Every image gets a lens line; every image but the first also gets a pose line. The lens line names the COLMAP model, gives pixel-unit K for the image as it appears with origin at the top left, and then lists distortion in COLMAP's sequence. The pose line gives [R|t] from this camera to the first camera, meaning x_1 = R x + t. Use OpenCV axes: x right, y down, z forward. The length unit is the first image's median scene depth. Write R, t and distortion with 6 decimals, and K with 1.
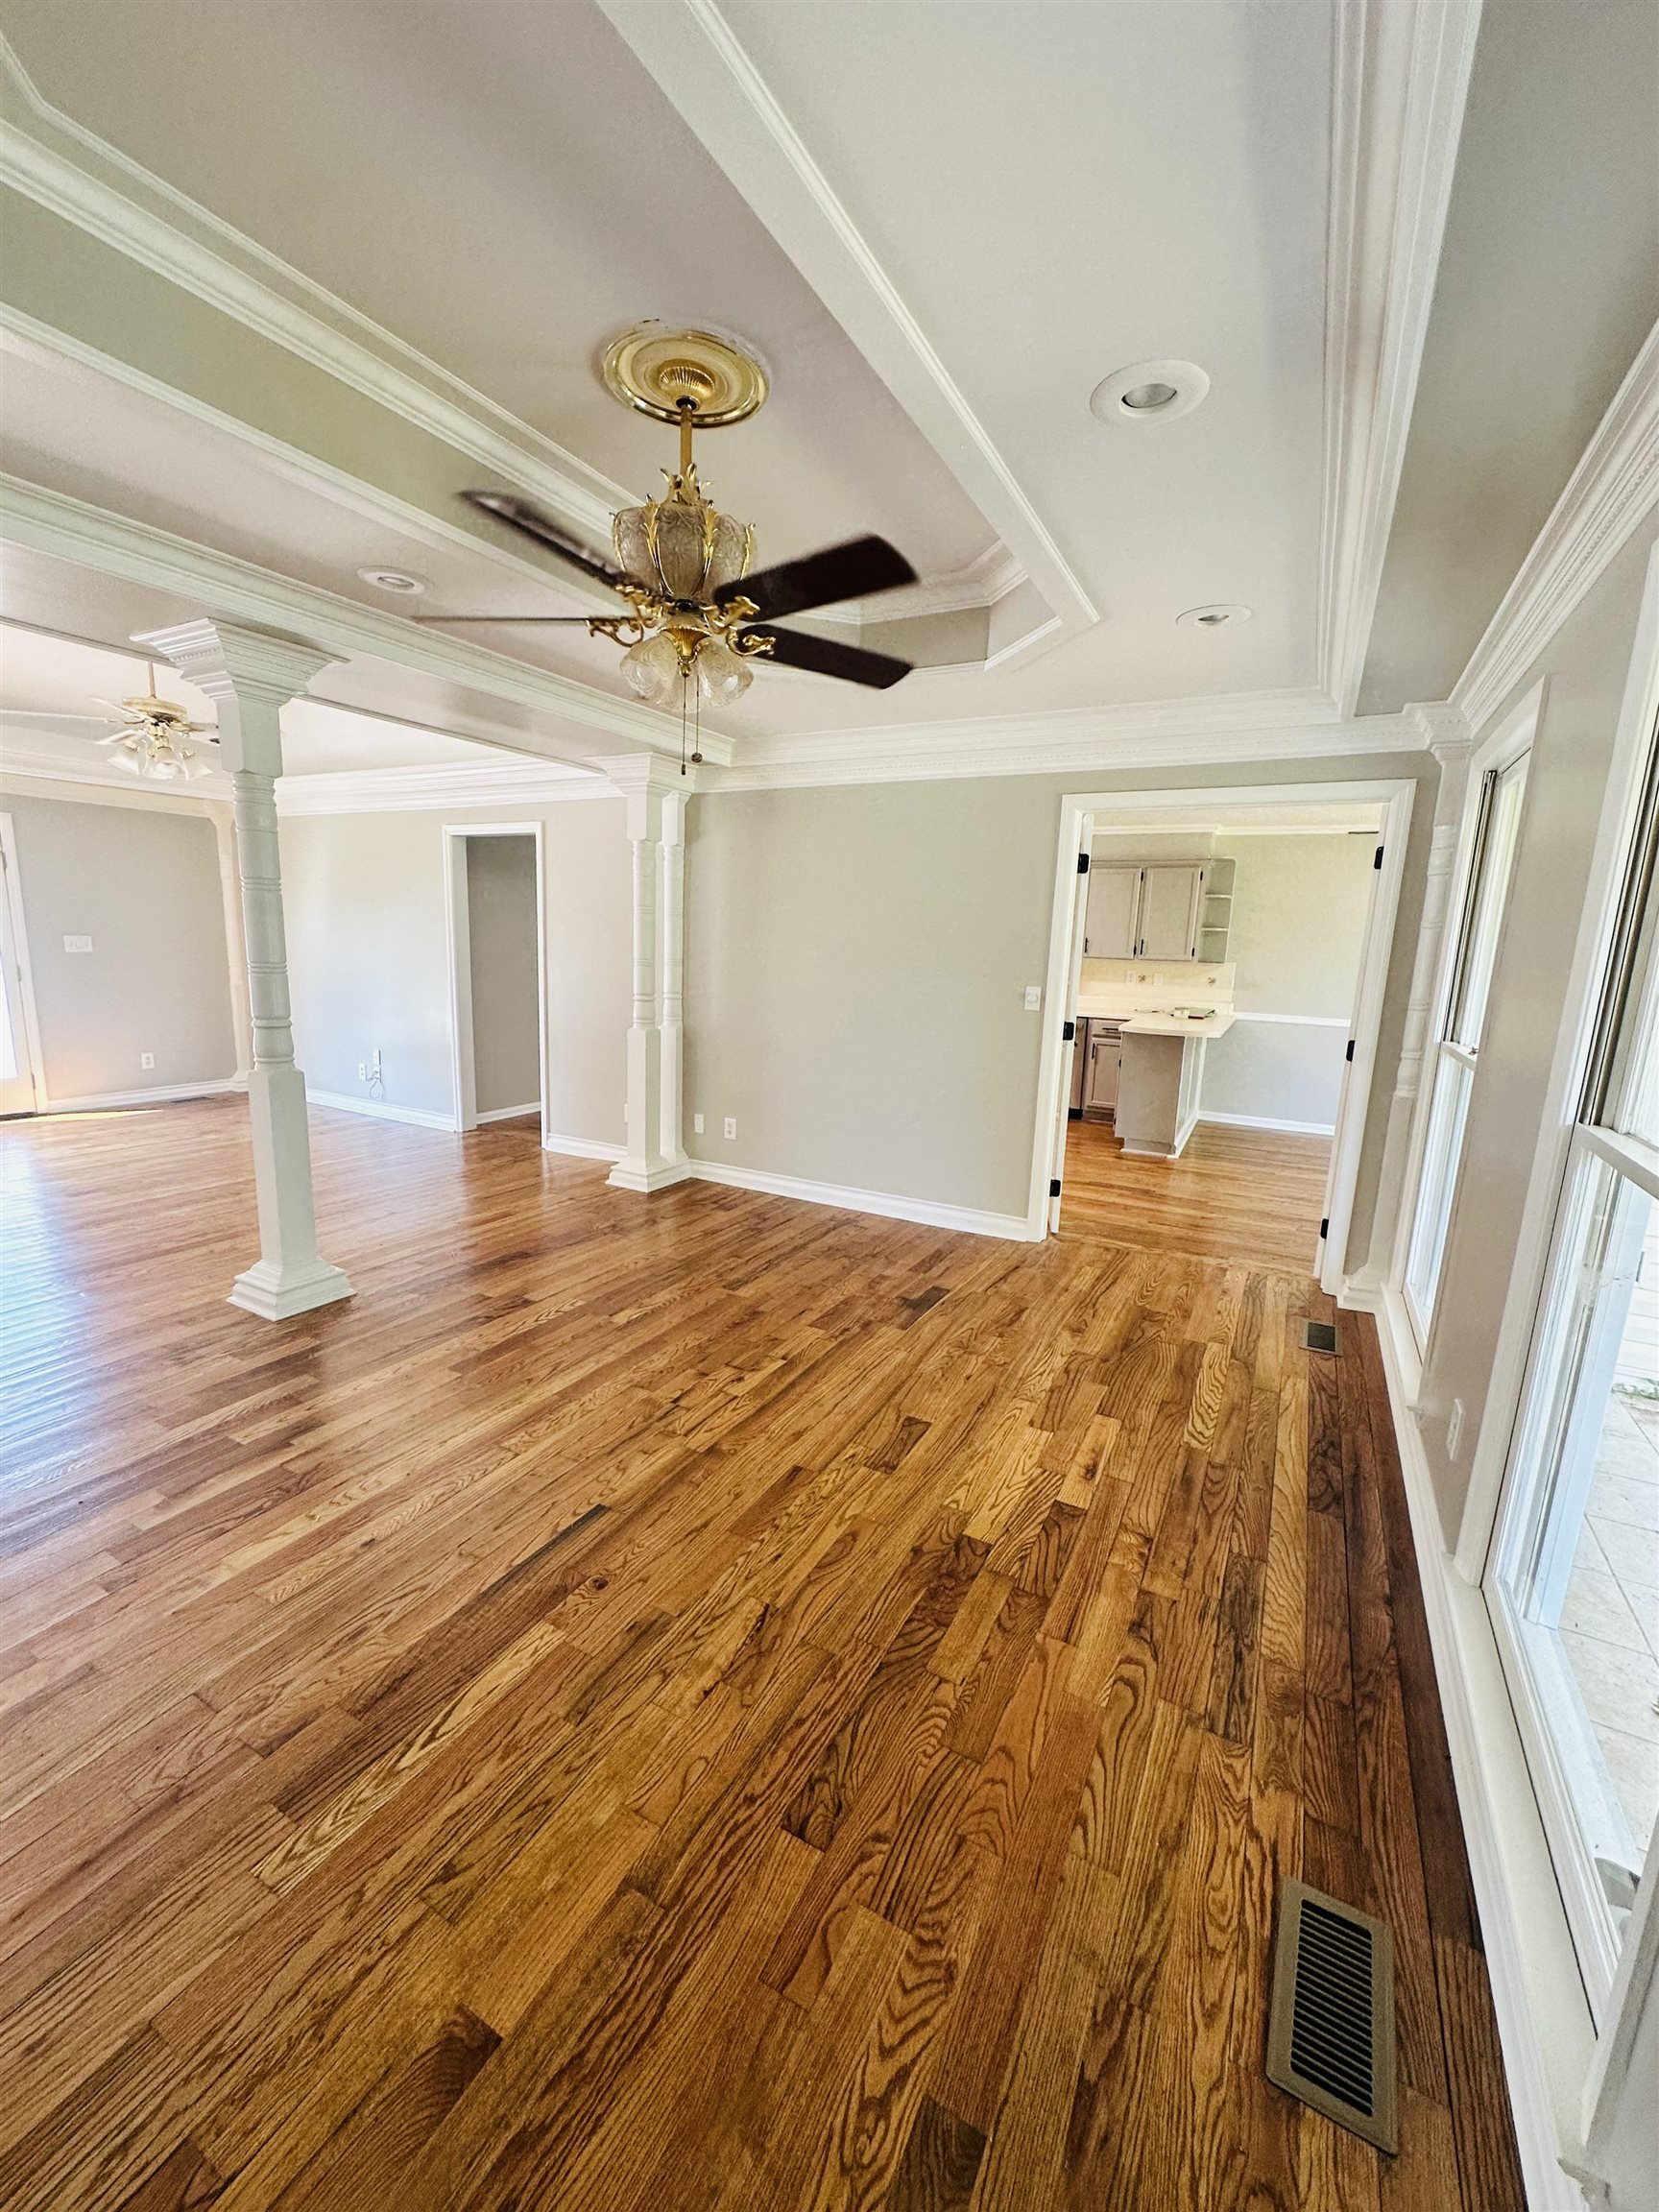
lens RADIAL K [[883.7, 0, 831.8], [0, 883.7, 1101.9], [0, 0, 1]] dist [-0.003926, 0.001098]
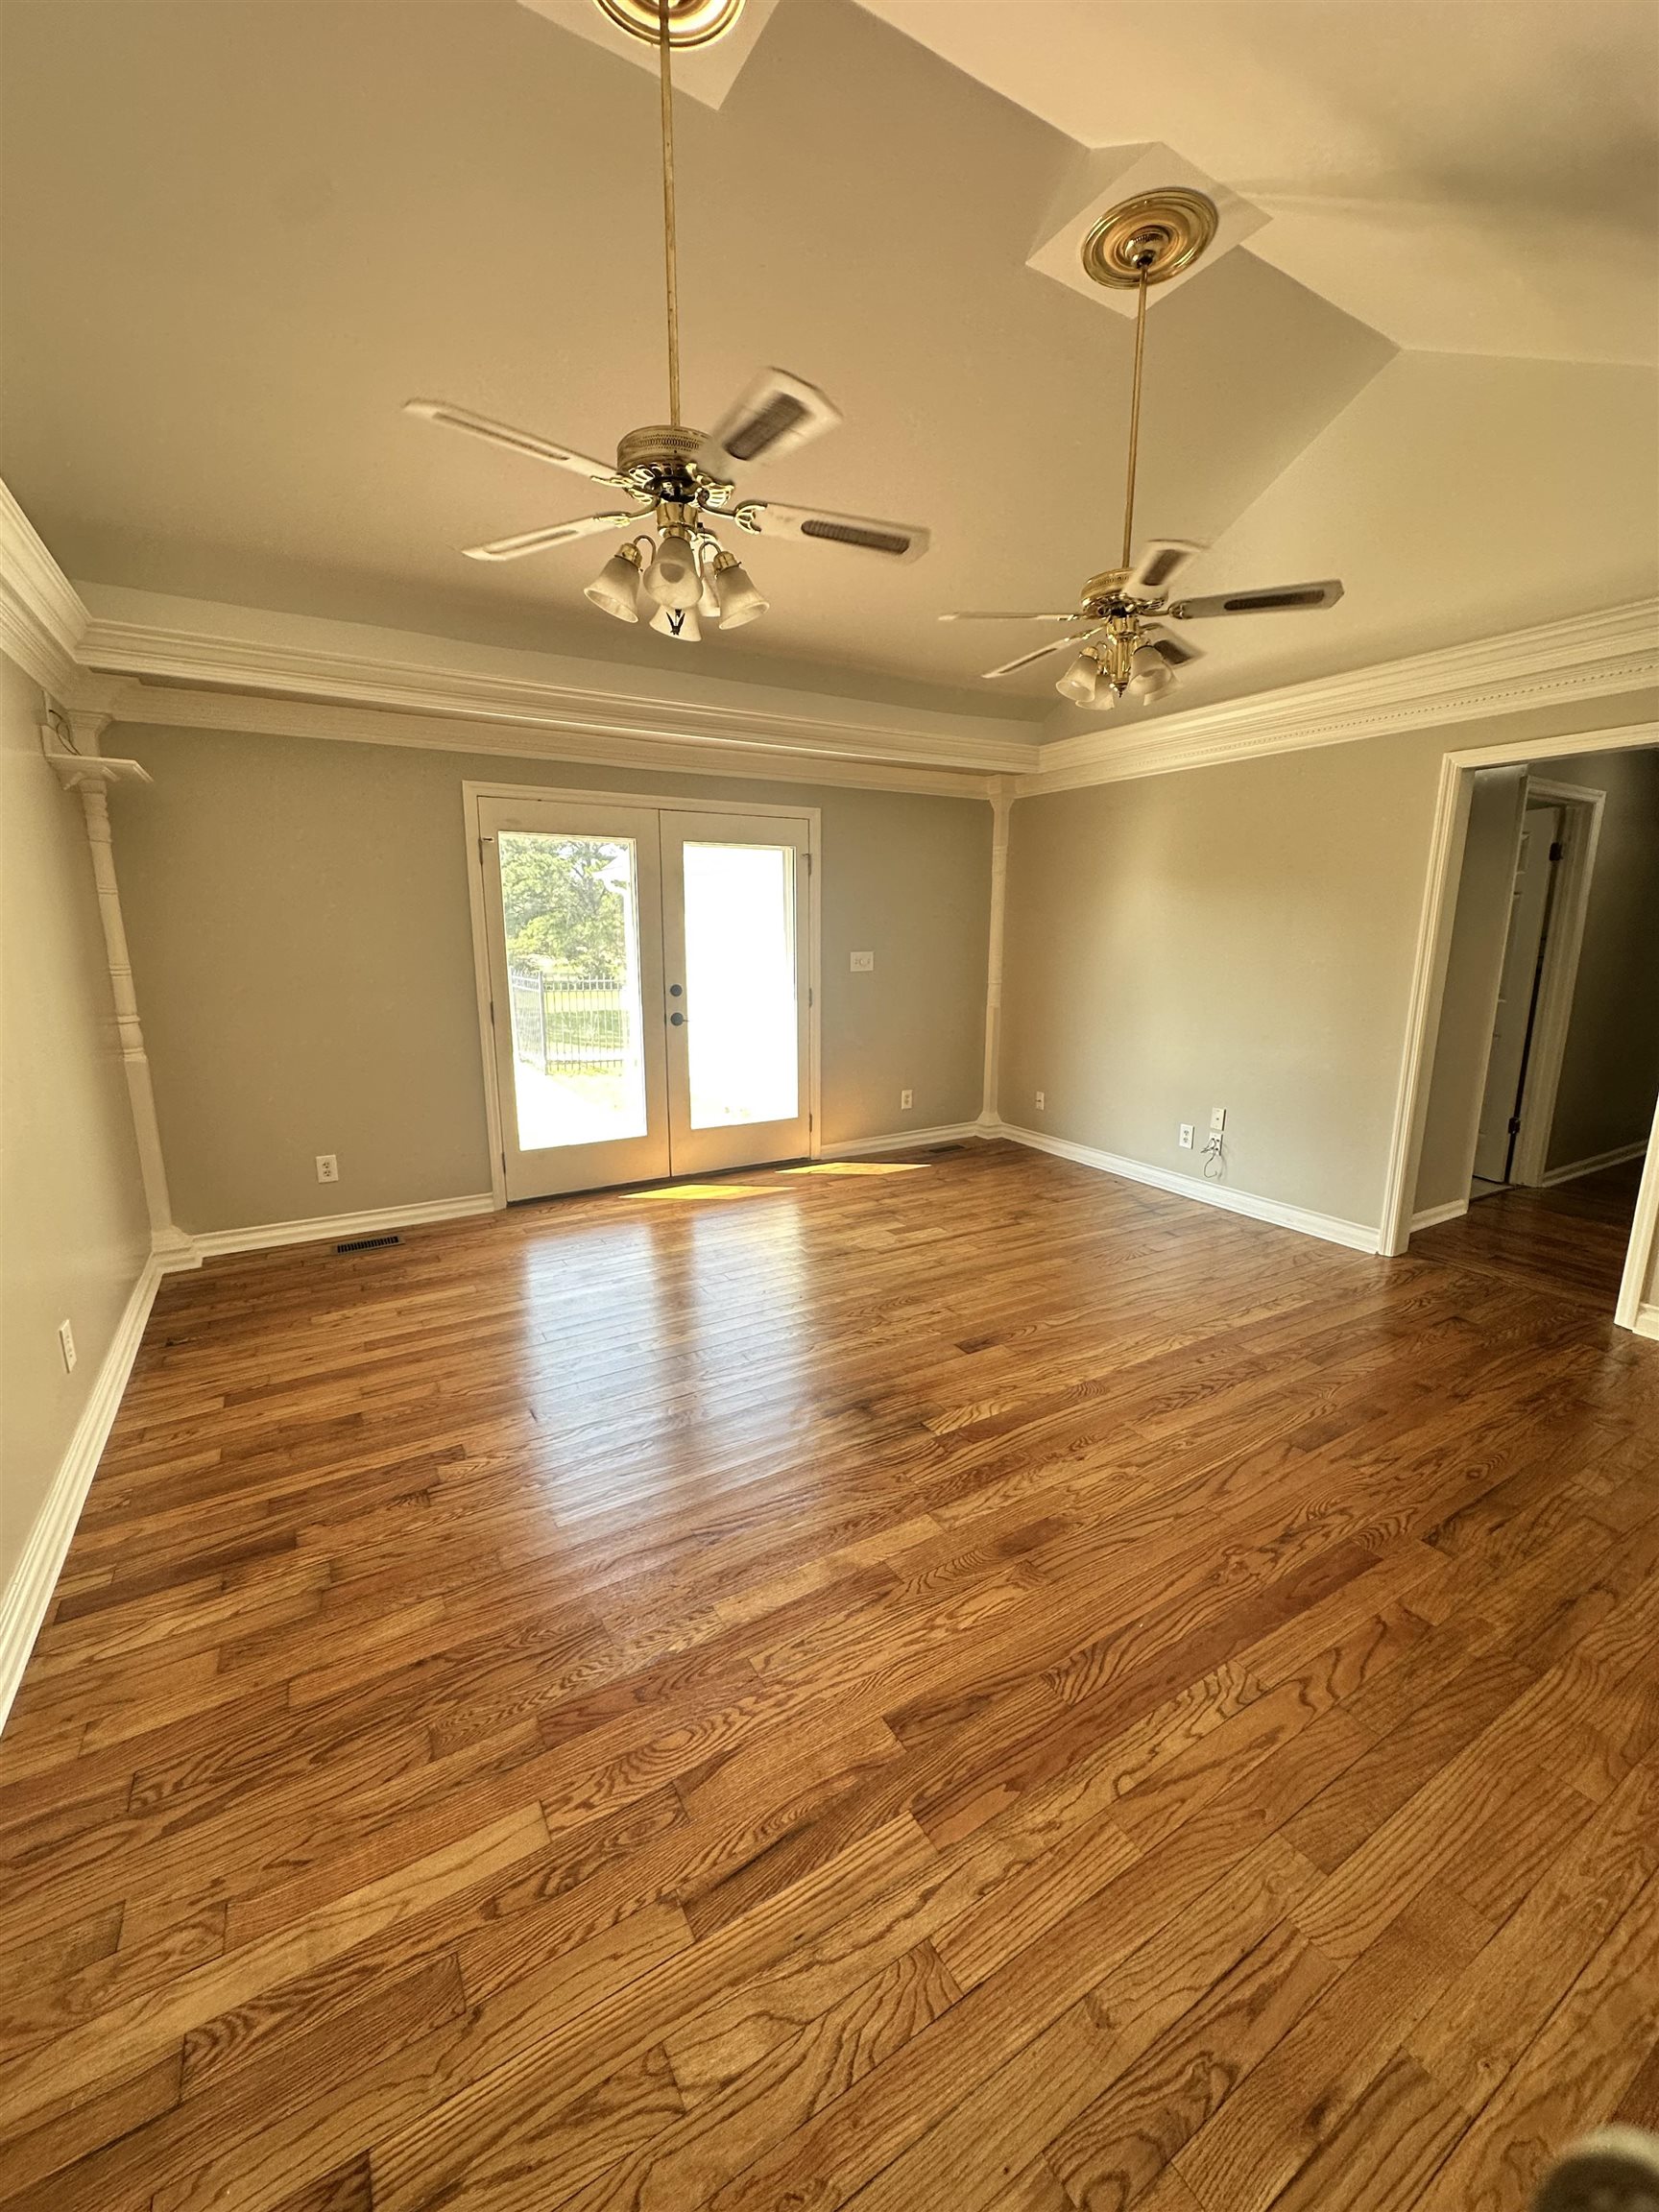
lens RADIAL K [[883.7, 0, 832.7], [0, 883.7, 1106.3], [0, 0, 1]] dist [-0.003926, 0.001098]
pose [[0.857992, 0.068349, -0.509096, -1.277816], [-0.064719, 0.997594, 0.024861, -0.175186], [0.509570, 0.011617, 0.860351, 0.763050]]
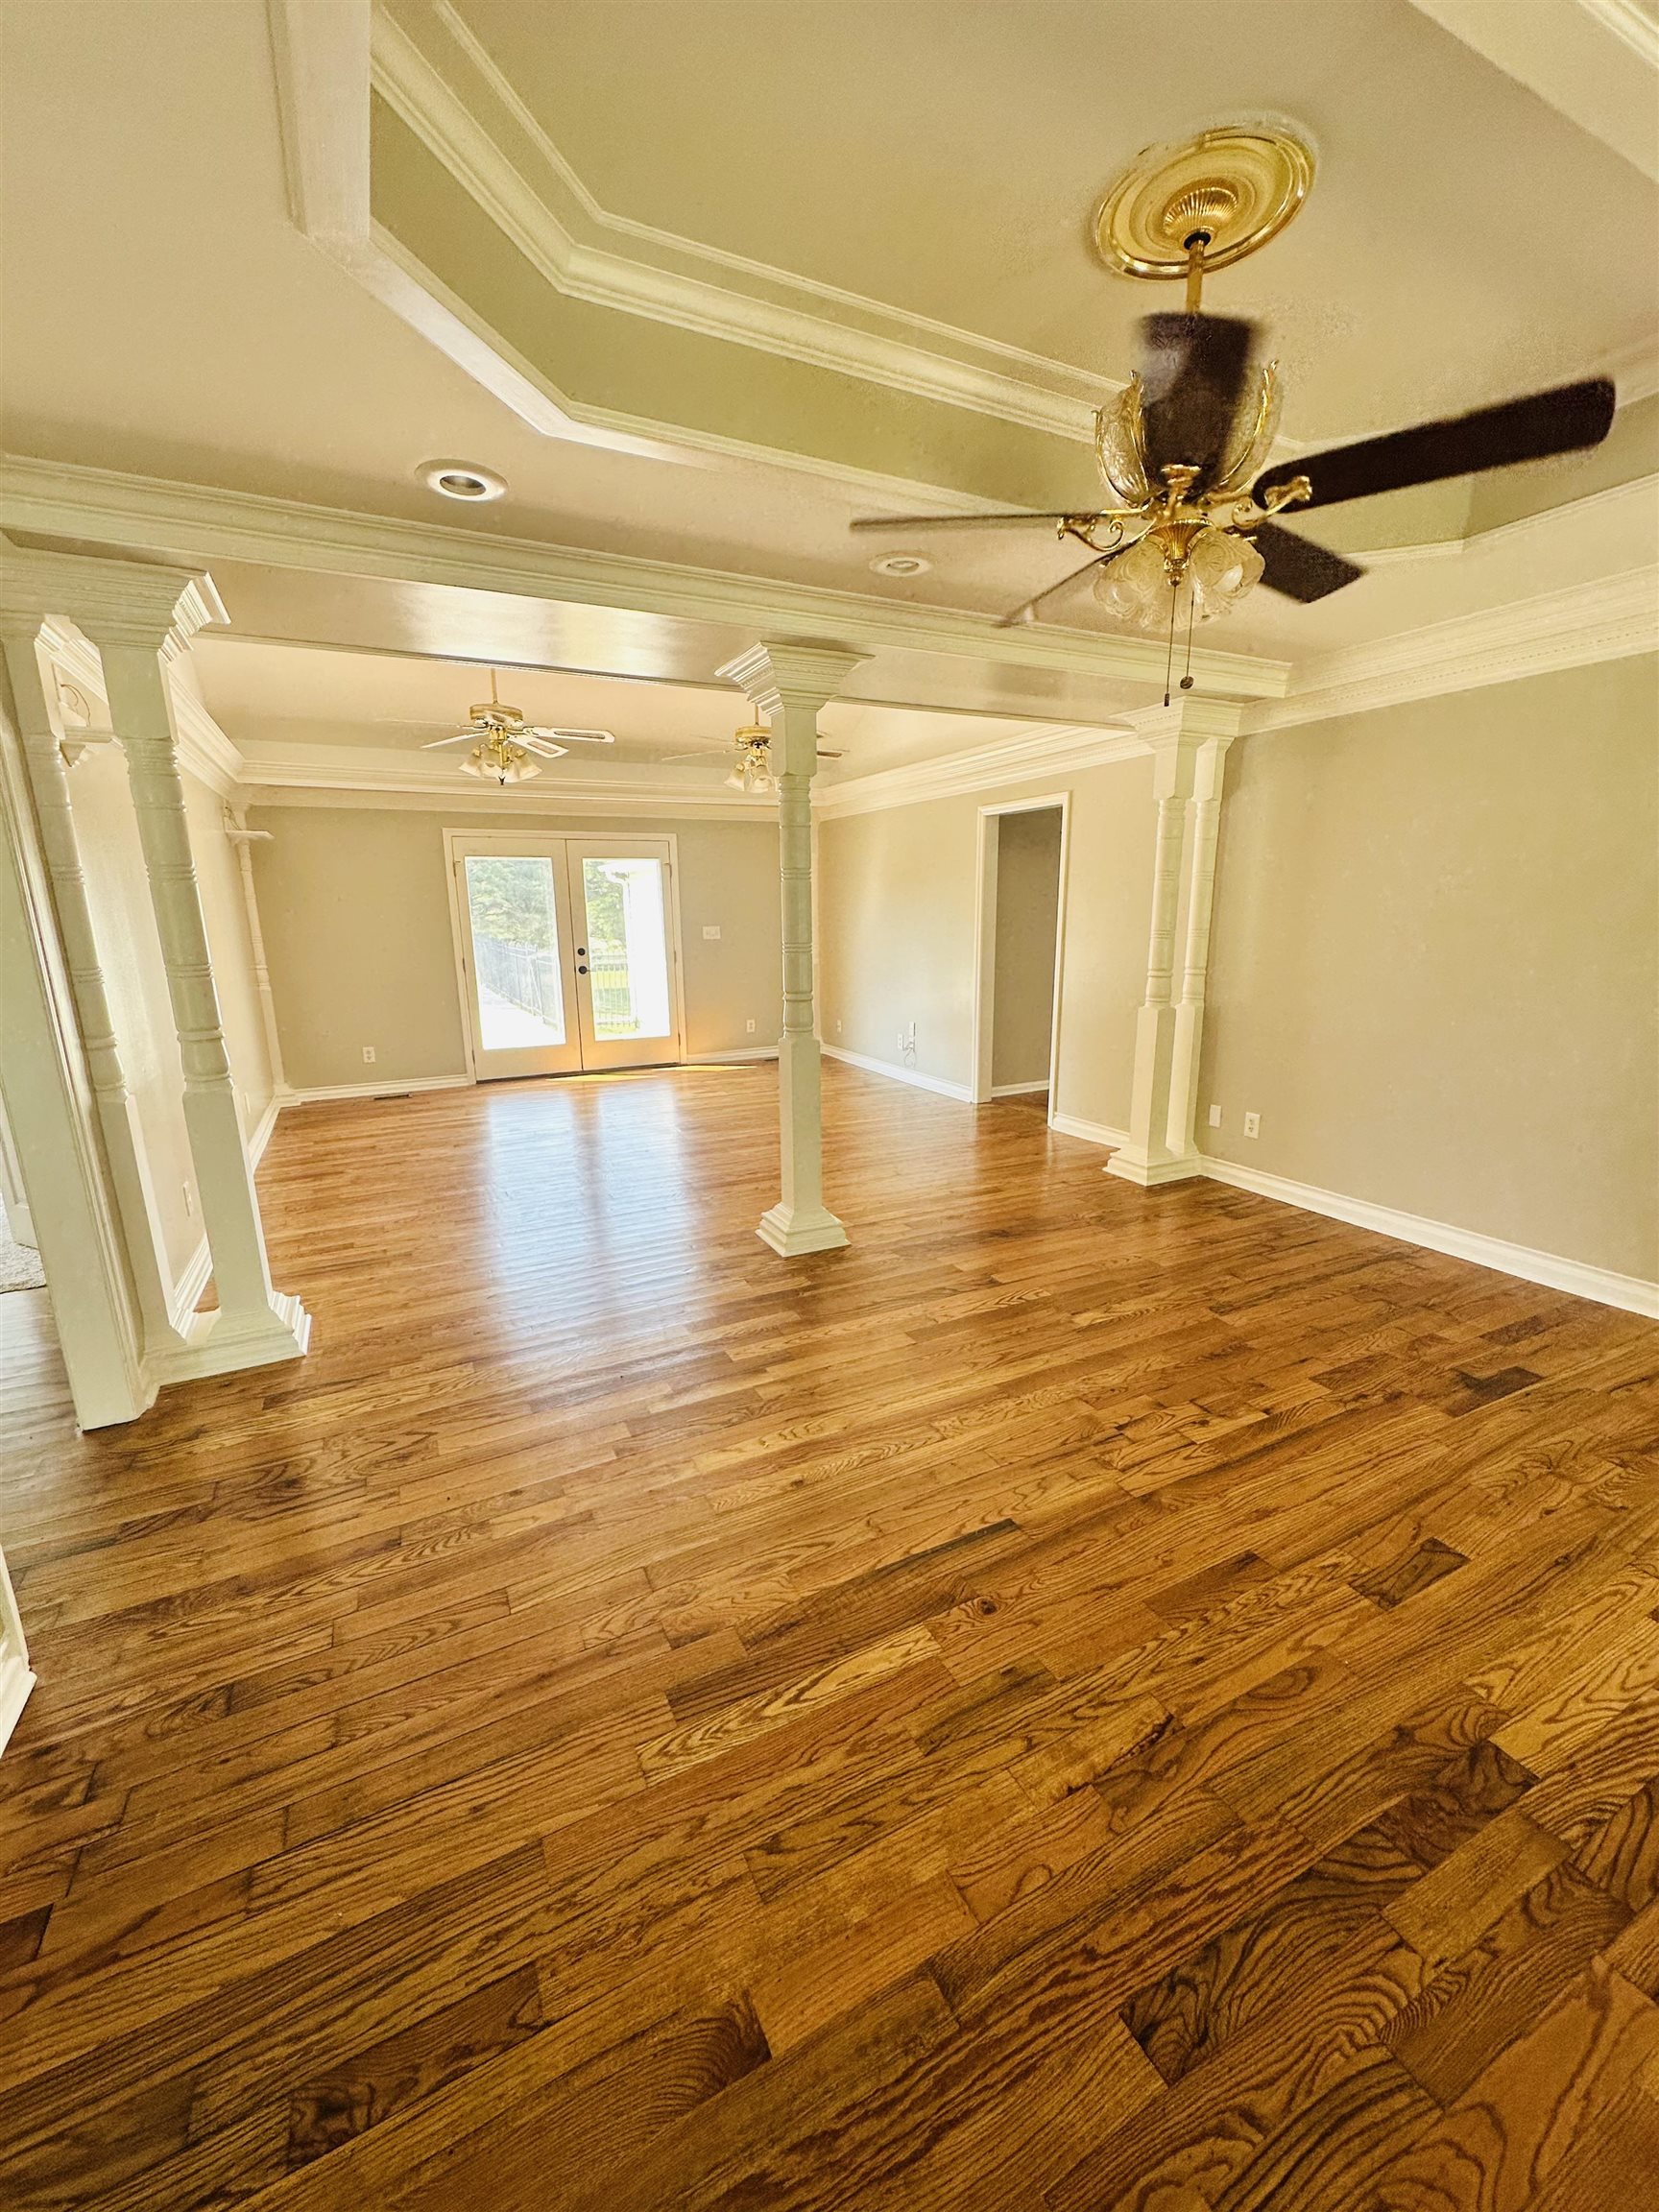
lens RADIAL K [[883.7, 0, 828.6], [0, 883.7, 1102.0], [0, 0, 1]] dist [-0.003926, 0.001098]
pose [[0.821148, 0.077959, -0.565366, 0.072740], [-0.062812, 0.996954, 0.046241, -0.013638], [0.567248, -0.002459, 0.823543, 0.126674]]
